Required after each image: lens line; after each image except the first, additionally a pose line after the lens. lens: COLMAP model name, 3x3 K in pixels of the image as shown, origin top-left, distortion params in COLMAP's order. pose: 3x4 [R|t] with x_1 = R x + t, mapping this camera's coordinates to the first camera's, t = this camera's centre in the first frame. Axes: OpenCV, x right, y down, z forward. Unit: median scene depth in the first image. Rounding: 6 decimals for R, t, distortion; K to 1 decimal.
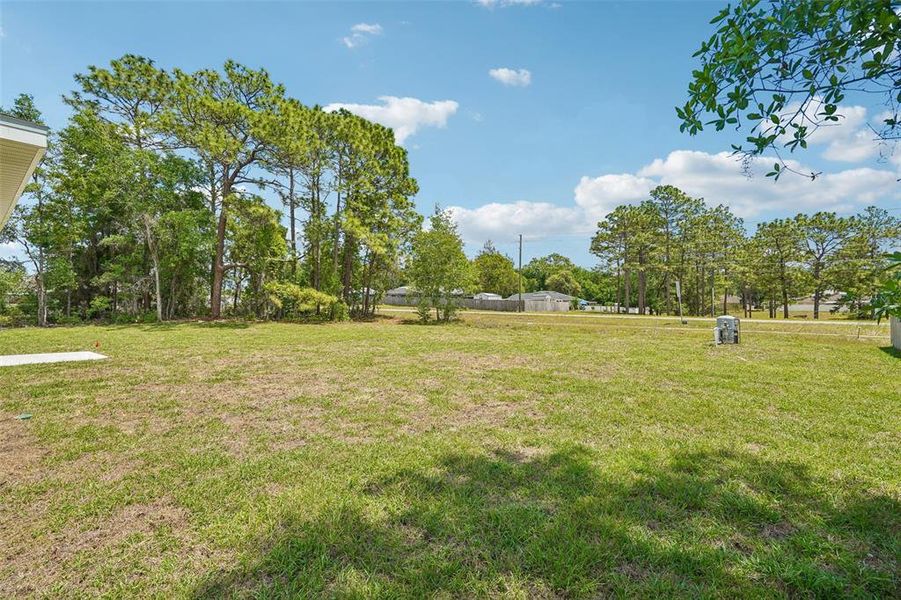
lens RADIAL K [[400.7, 0, 449.5], [0, 400.7, 295.9], [0, 0, 1]] dist [-0.002491, 0.000247]
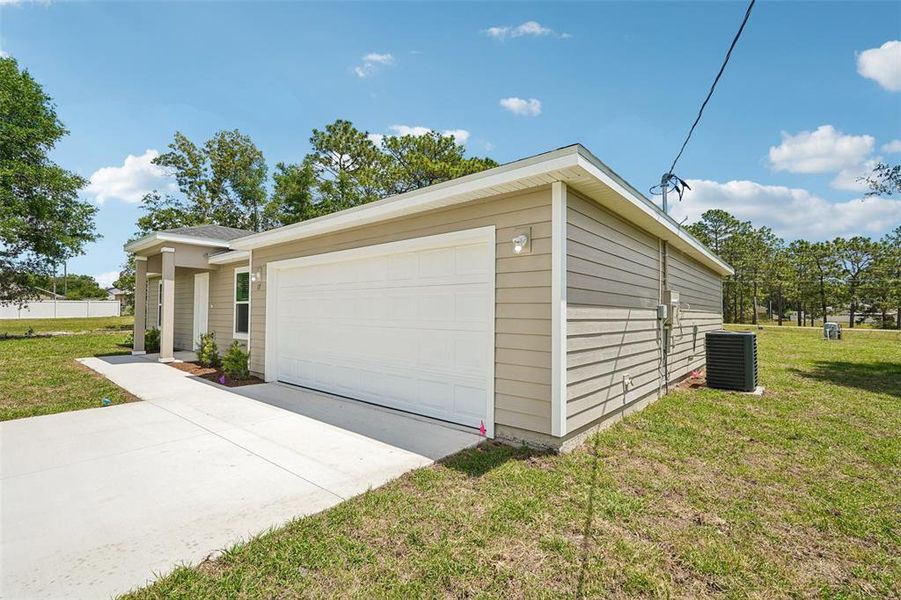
lens RADIAL K [[400.7, 0, 449.3], [0, 400.7, 305.1], [0, 0, 1]] dist [-0.002491, 0.000247]
pose [[0.999719, 0.014105, -0.019054, -0.213264], [-0.013912, 0.999851, 0.010209, -0.004926], [0.019195, -0.009941, 0.999766, -0.172767]]
